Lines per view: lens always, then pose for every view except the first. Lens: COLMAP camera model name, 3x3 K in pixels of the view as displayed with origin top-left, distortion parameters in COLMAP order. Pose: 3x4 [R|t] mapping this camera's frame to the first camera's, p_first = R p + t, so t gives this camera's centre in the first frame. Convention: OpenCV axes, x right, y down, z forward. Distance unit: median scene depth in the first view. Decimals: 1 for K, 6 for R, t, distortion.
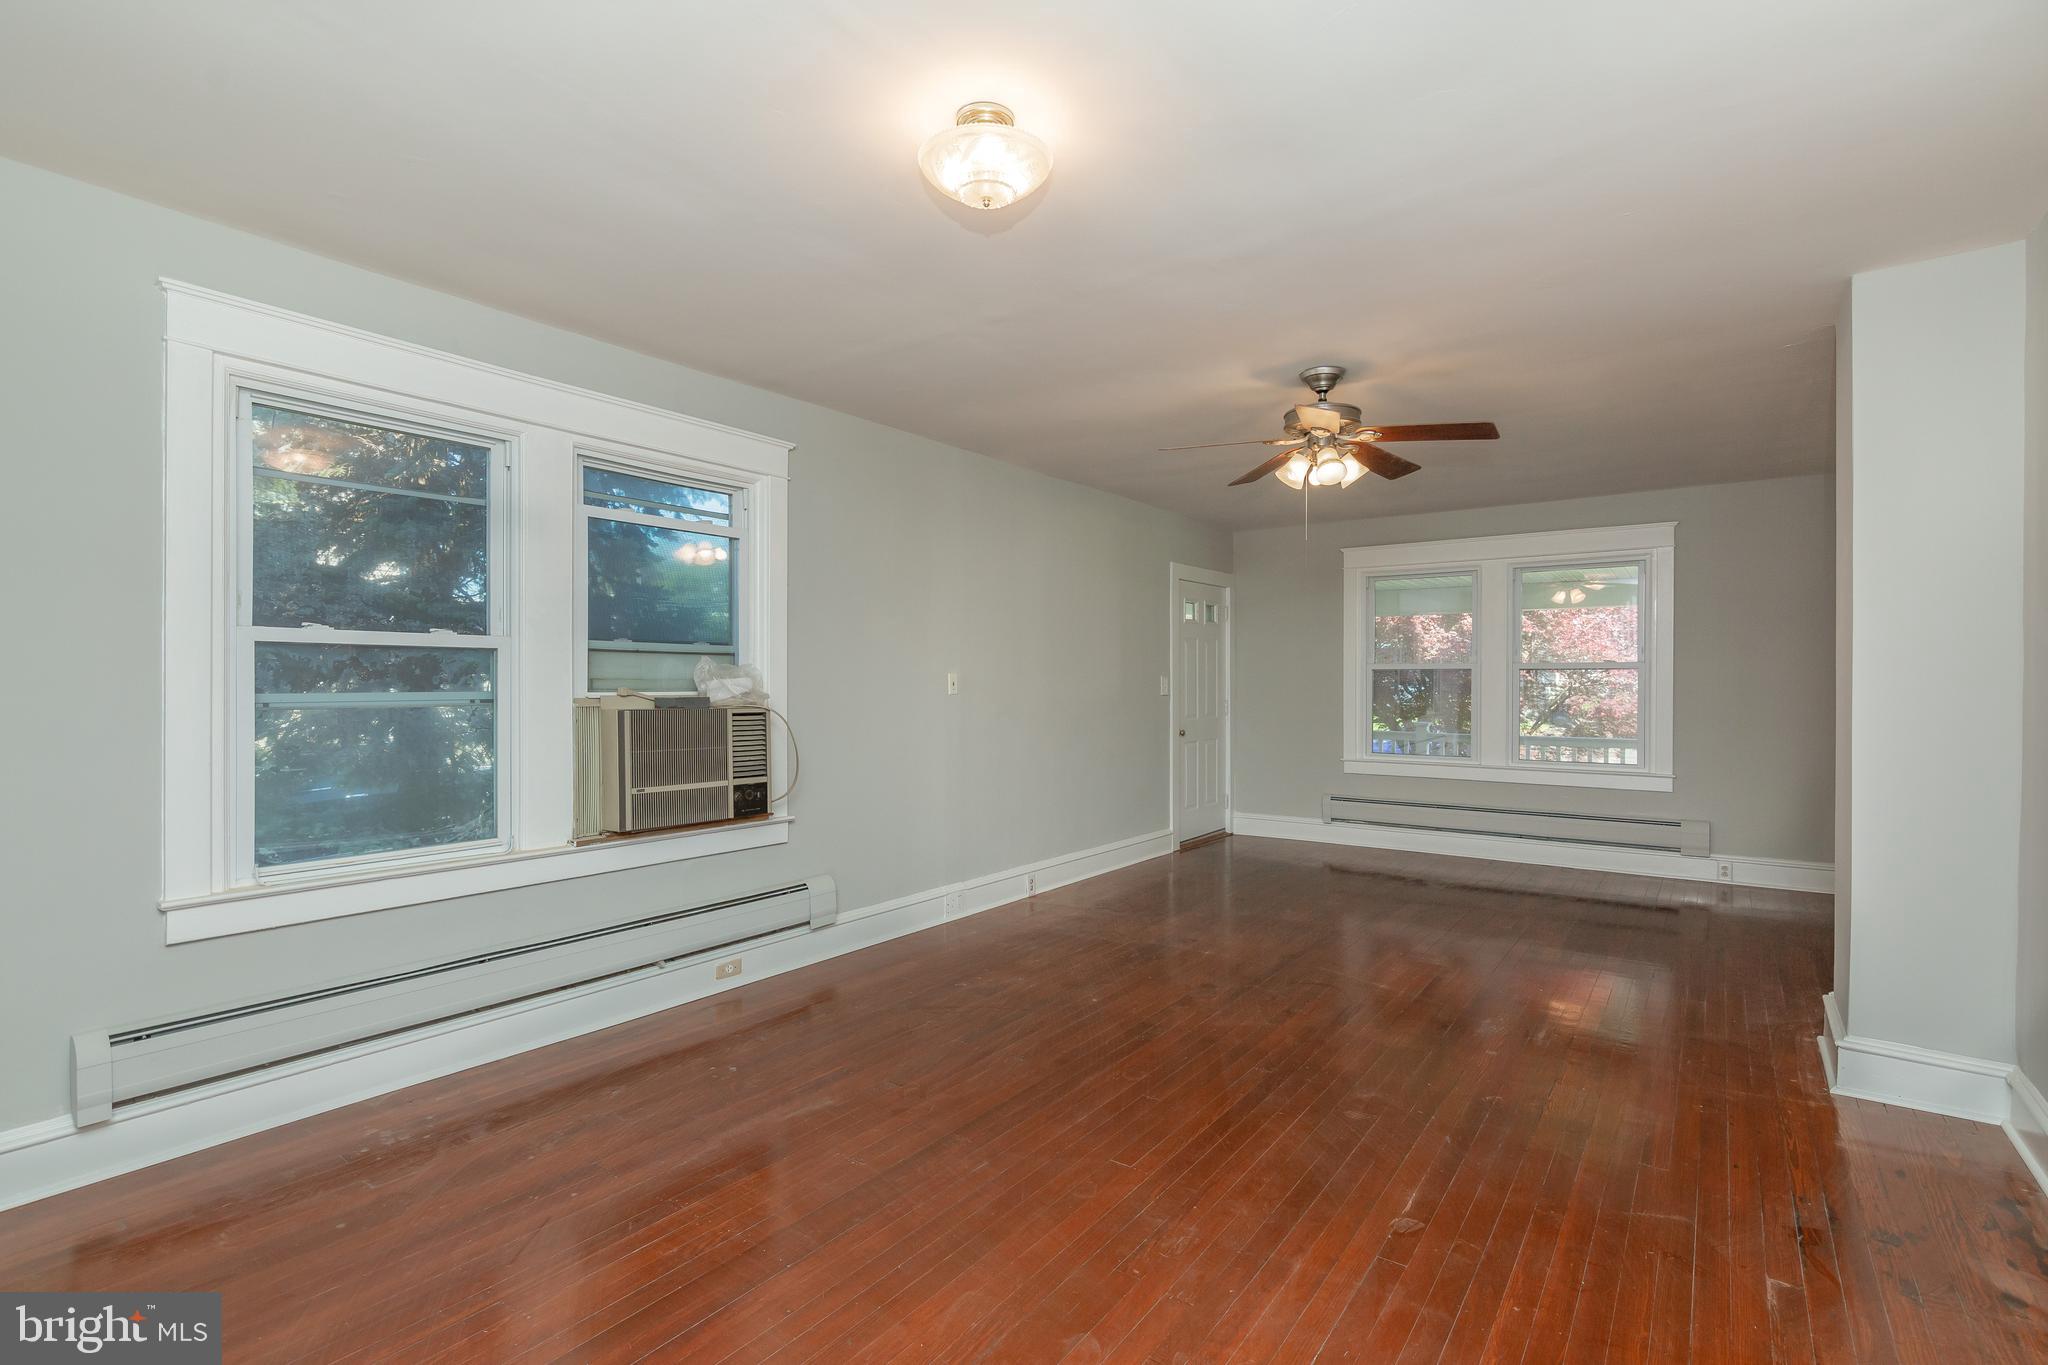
lens RADIAL K [[951.1, 0, 1024.0], [0, 951.1, 682.5], [0, 0, 1]] dist [-0.002167, 0.000110]
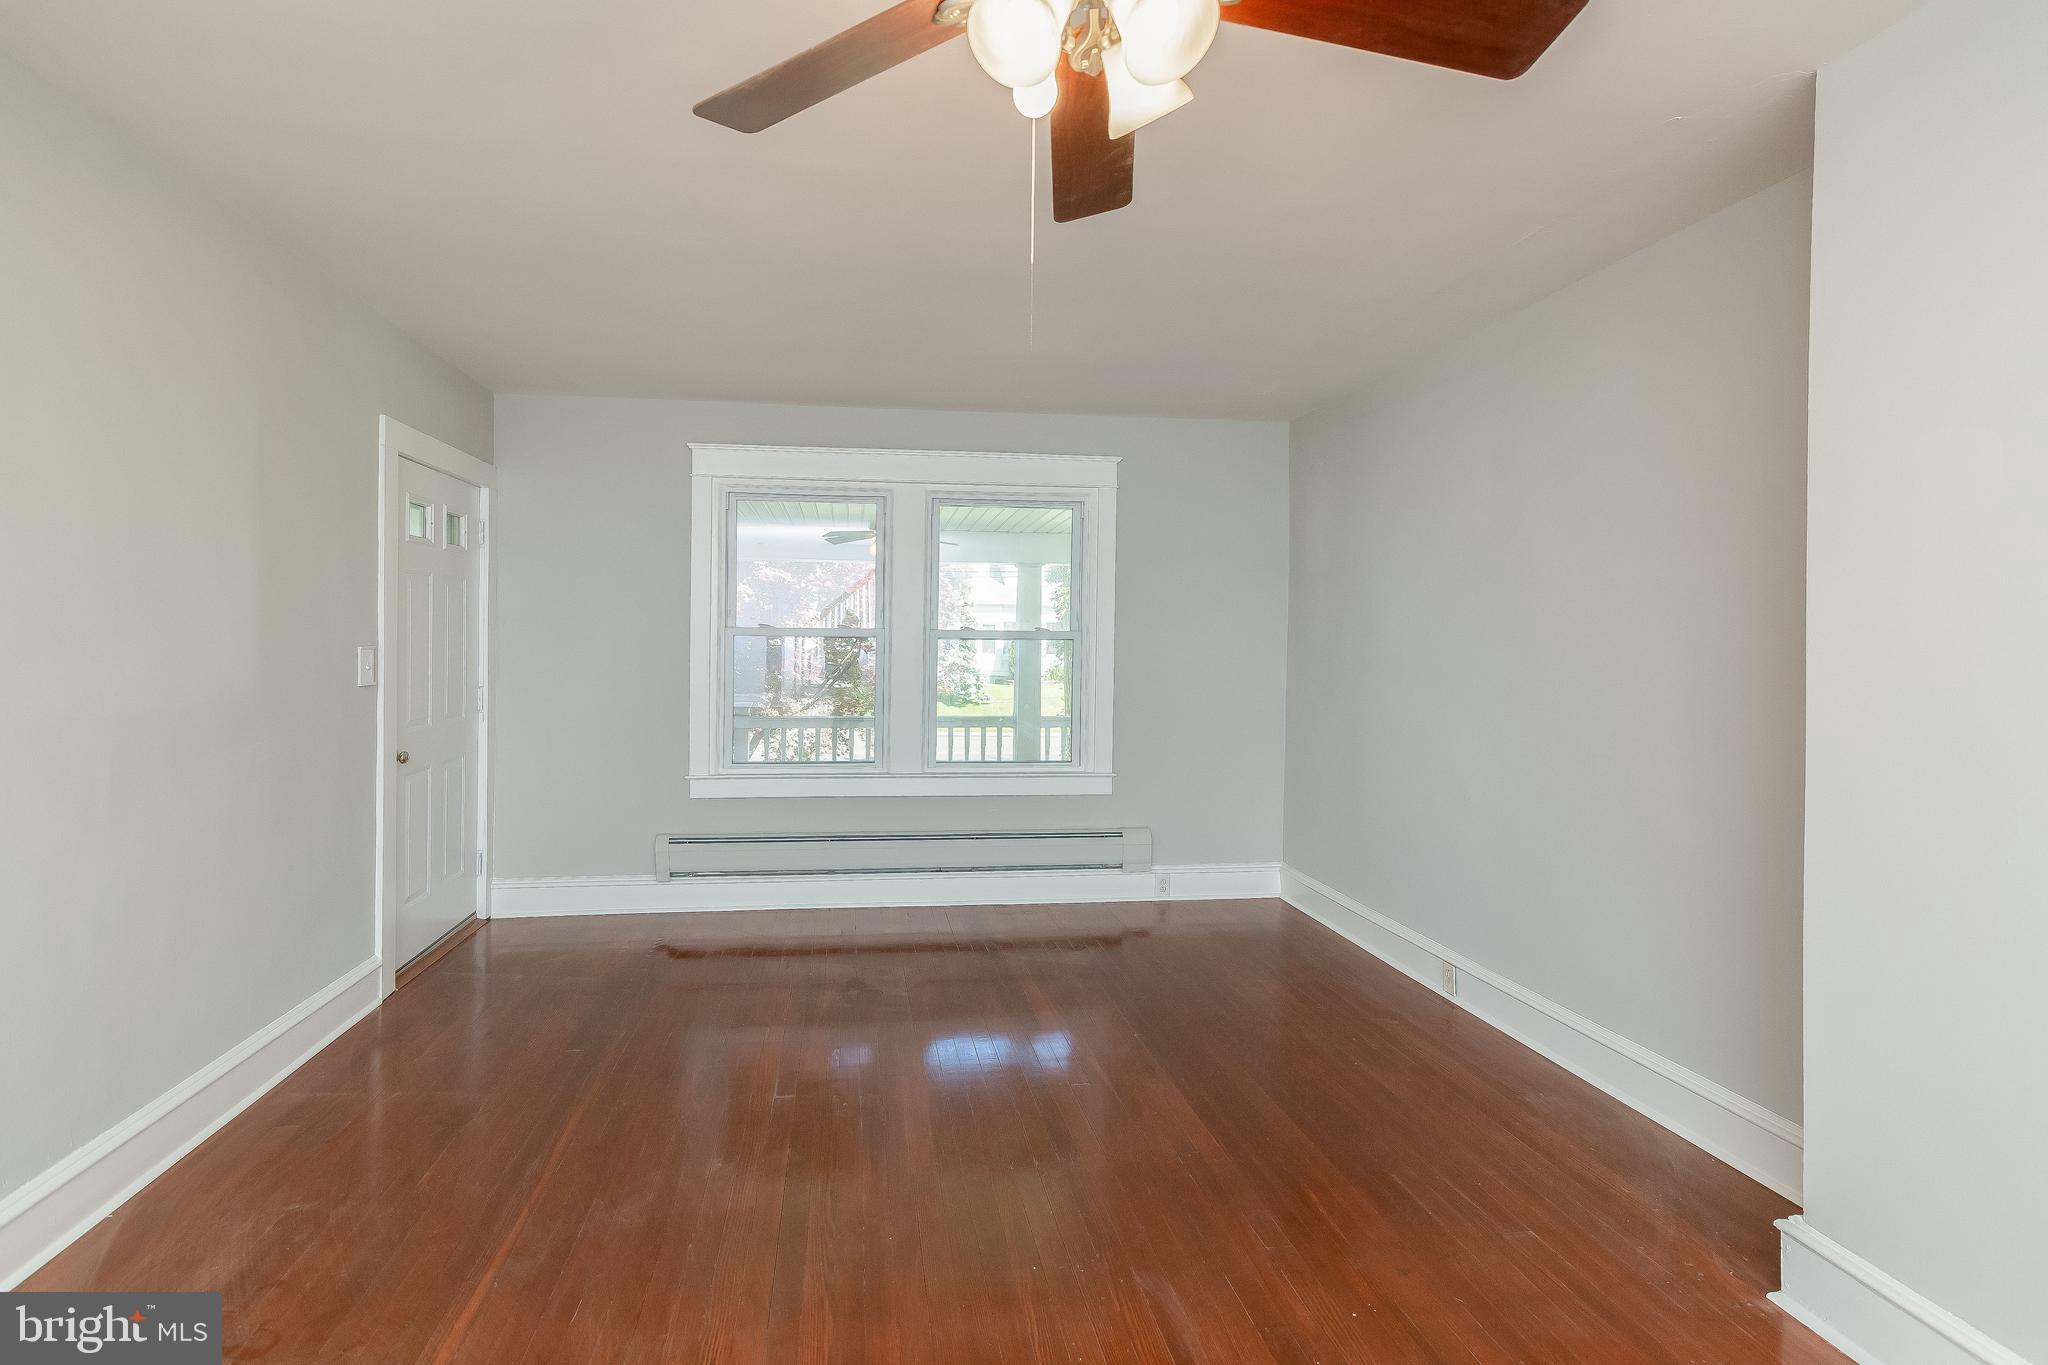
lens RADIAL K [[968.4, 0, 980.6], [0, 968.4, 639.6], [0, 0, 1]] dist [0.000909, 0.000164]
pose [[0.723521, 0.006116, 0.690276, 0.032158], [-0.005761, 0.999979, -0.002822, -0.009863], [-0.690279, -0.001935, 0.723541, 0.406852]]
